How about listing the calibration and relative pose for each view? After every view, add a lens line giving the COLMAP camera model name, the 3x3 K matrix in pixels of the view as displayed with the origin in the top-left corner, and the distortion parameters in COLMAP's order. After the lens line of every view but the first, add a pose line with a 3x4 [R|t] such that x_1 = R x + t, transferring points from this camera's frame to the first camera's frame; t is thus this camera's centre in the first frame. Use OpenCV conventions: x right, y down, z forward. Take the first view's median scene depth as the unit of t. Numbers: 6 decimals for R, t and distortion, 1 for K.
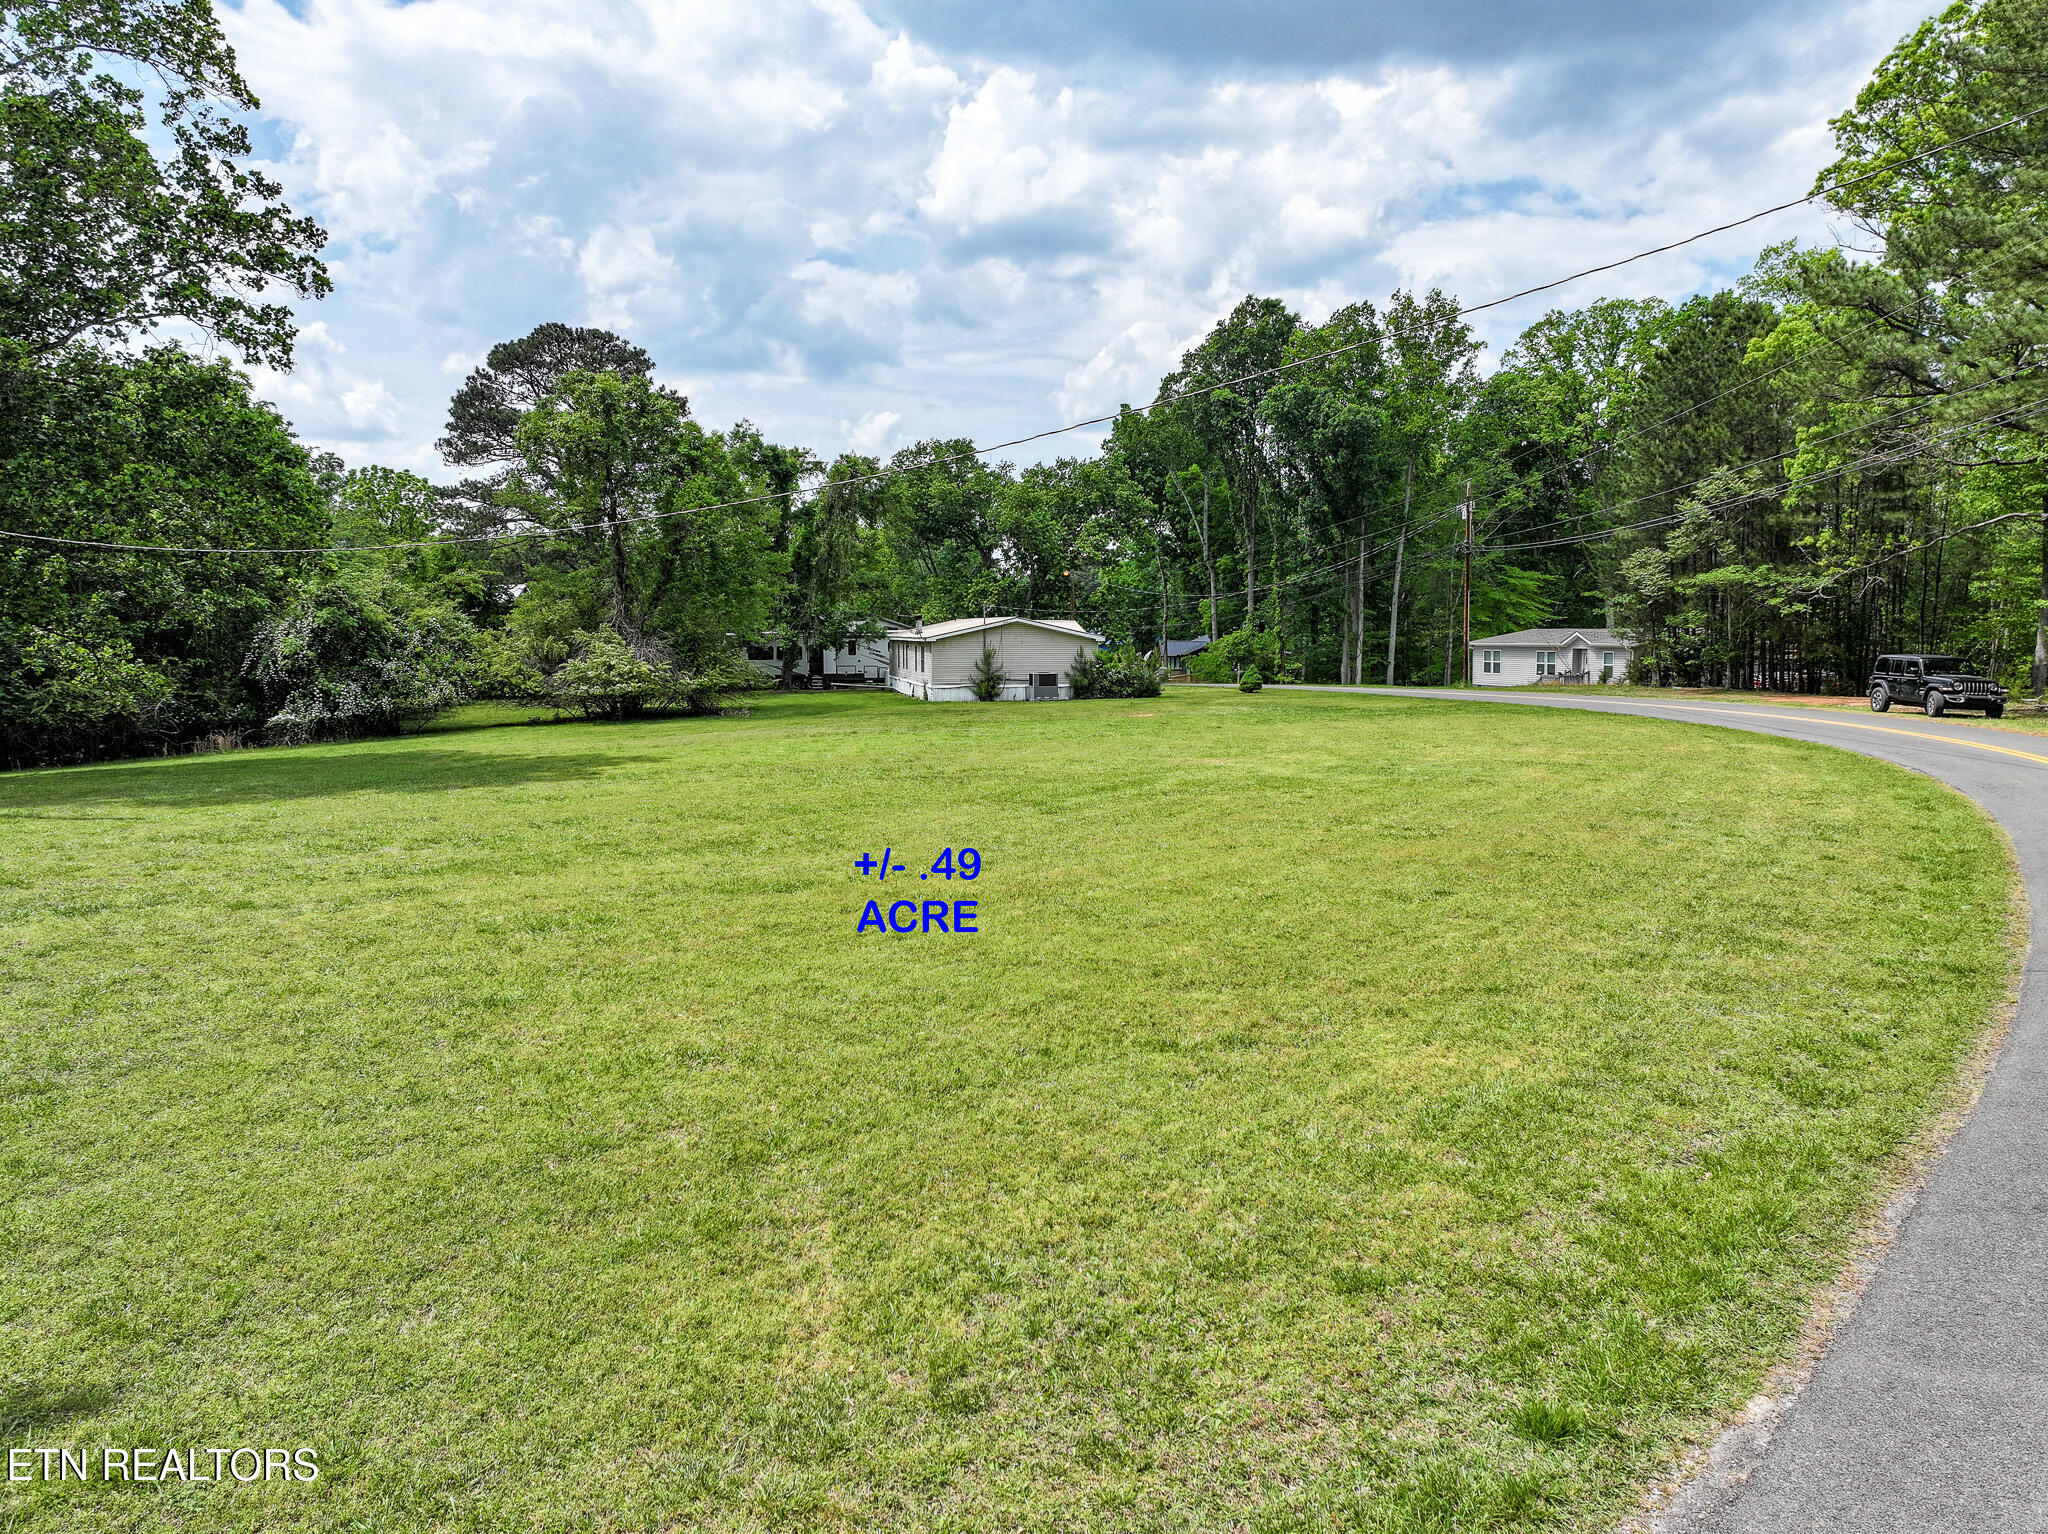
lens RADIAL K [[1411.8, 0, 1036.1], [0, 1411.8, 765.8], [0, 0, 1]] dist [0.011608, -0.000603]
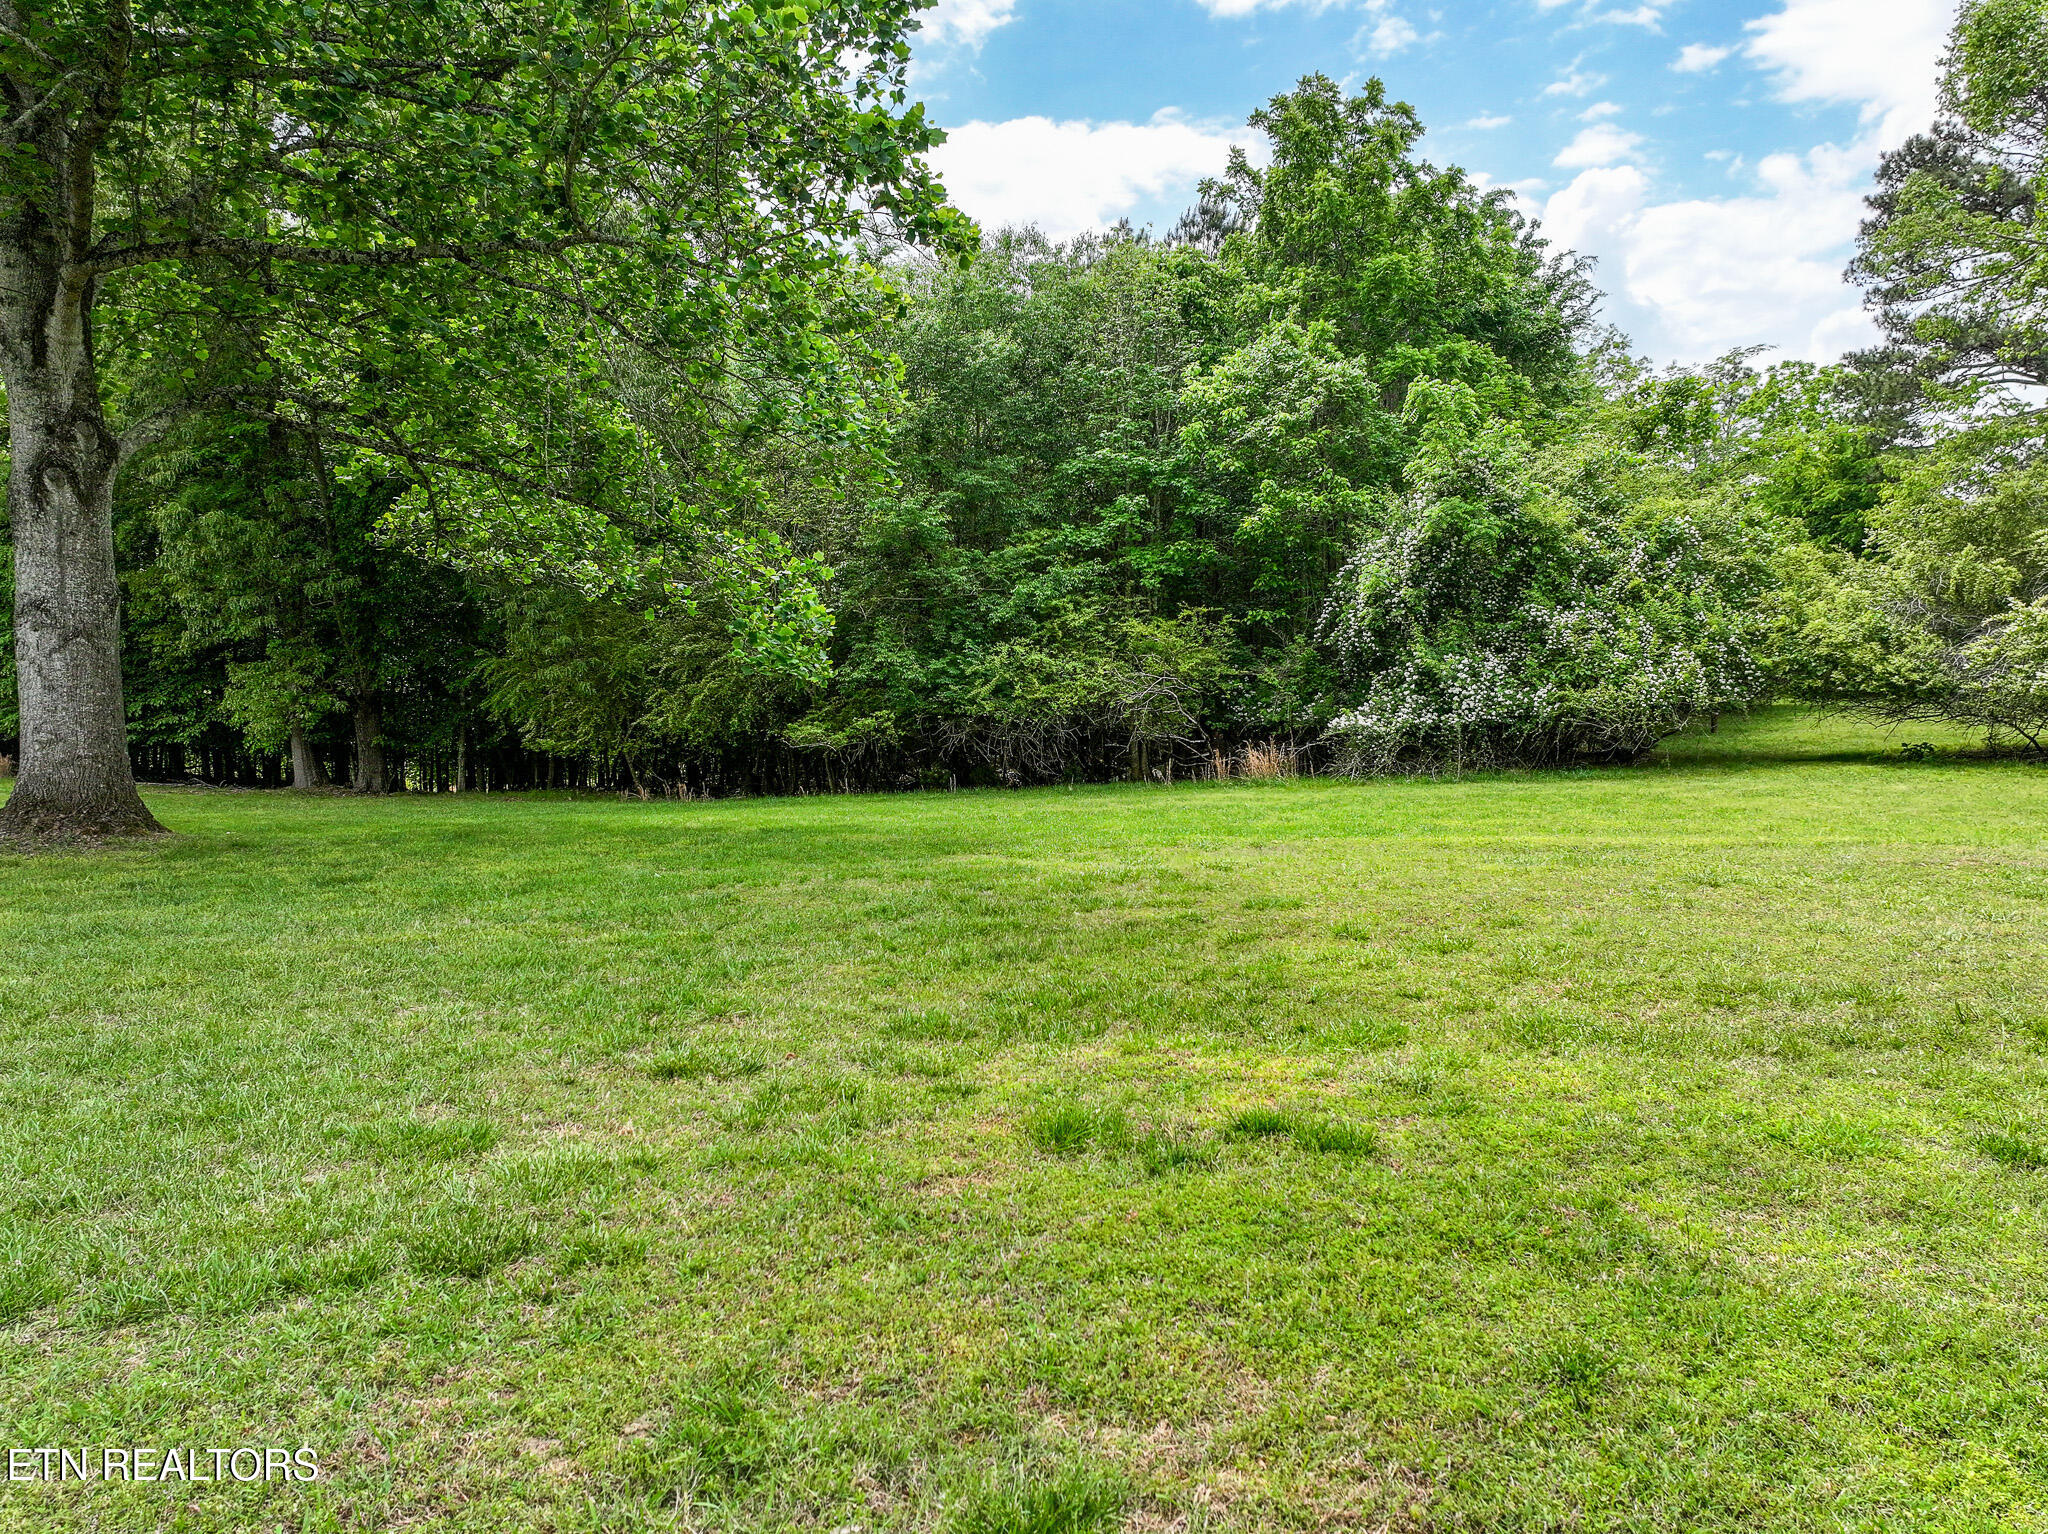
lens RADIAL K [[1411.8, 0, 1036.1], [0, 1411.8, 765.8], [0, 0, 1]] dist [0.011608, -0.000603]
pose [[0.564333, 0.069808, -0.822590, -0.164217], [-0.066899, 0.997008, 0.038714, -0.028254], [0.822832, 0.033183, 0.567315, 0.579129]]
